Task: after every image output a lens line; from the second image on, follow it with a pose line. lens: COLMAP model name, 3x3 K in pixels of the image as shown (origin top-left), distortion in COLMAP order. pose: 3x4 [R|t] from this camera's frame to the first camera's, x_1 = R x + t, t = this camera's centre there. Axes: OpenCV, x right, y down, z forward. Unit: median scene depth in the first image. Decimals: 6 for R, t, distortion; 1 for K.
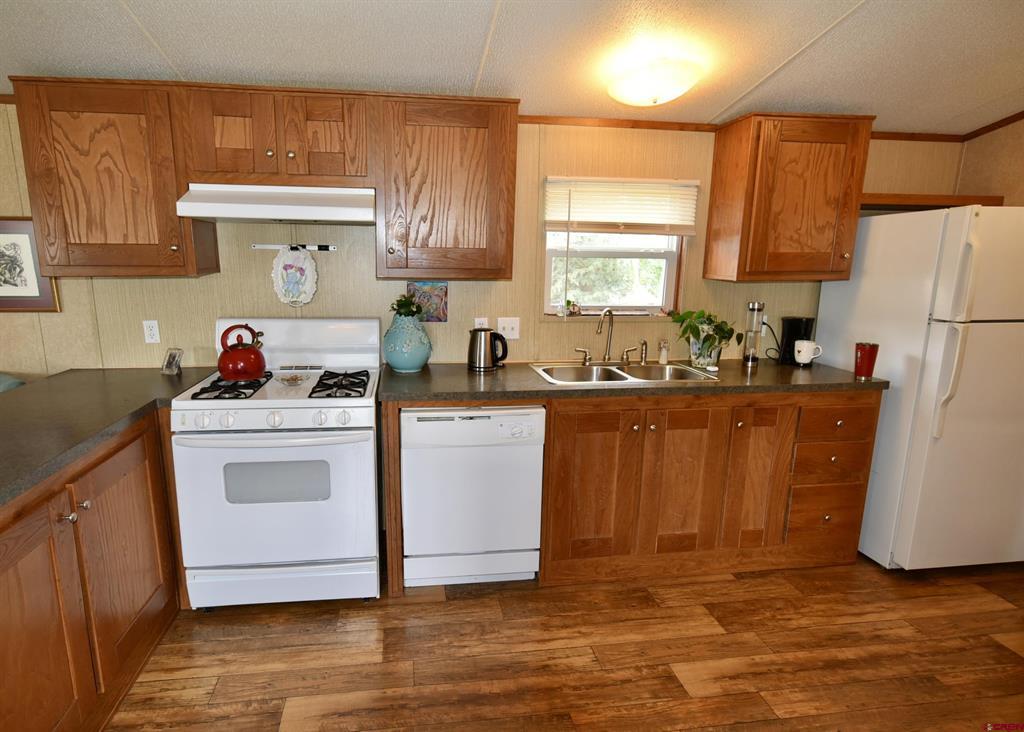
lens RADIAL K [[542.6, 0, 475.9], [0, 542.6, 368.7], [0, 0, 1]] dist [-0.008374, 0.002844]
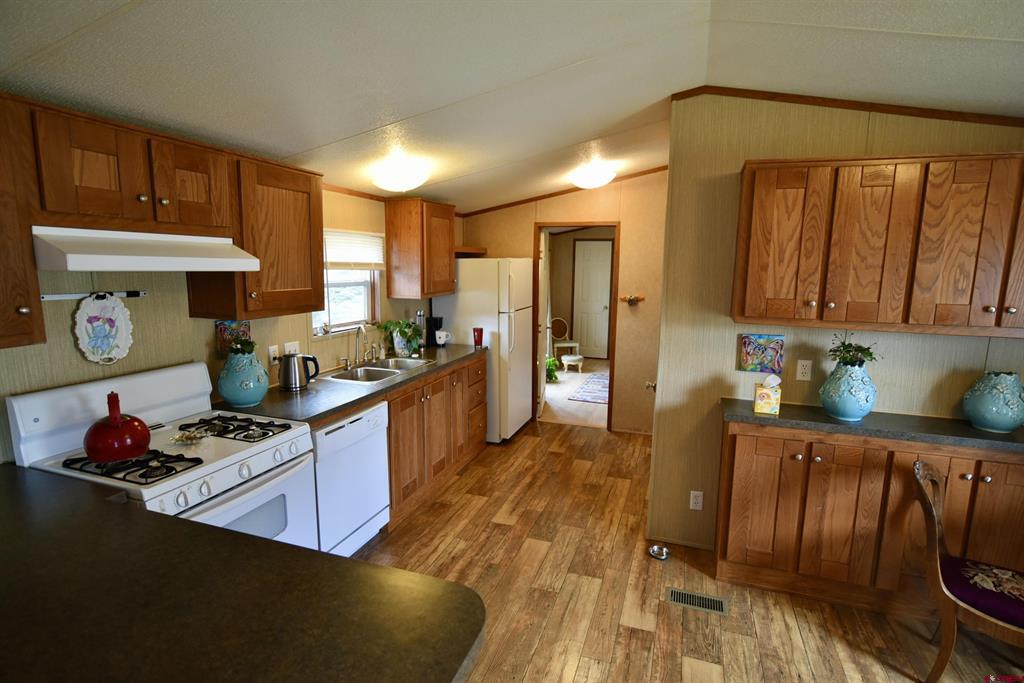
lens RADIAL K [[508.8, 0, 506.6], [0, 508.8, 343.2], [0, 0, 1]] dist [-0.010808, 0.001971]
pose [[0.457754, -0.142759, 0.877543, -0.807006], [0.173044, 0.982455, 0.069560, -0.103451], [-0.872076, 0.120012, 0.474426, 0.086687]]
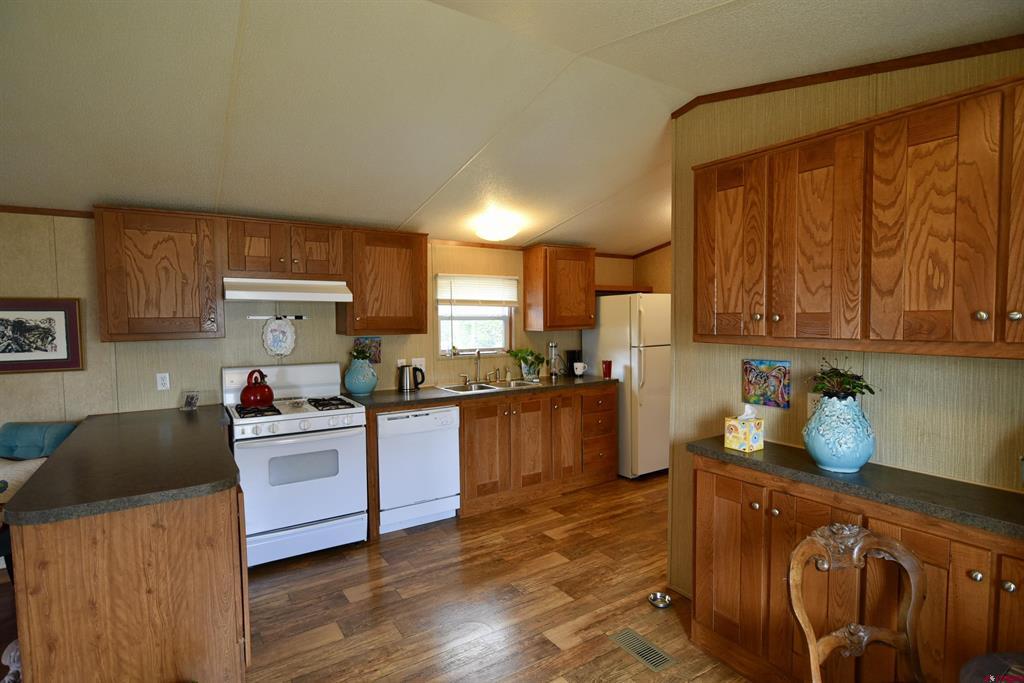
lens RADIAL K [[508.8, 0, 508.7], [0, 508.8, 343.8], [0, 0, 1]] dist [-0.010808, 0.001971]
pose [[0.902657, -0.039525, 0.428542, -0.393088], [0.103457, 0.986502, -0.126928, 0.093256], [-0.417741, 0.158908, 0.894562, -0.521240]]
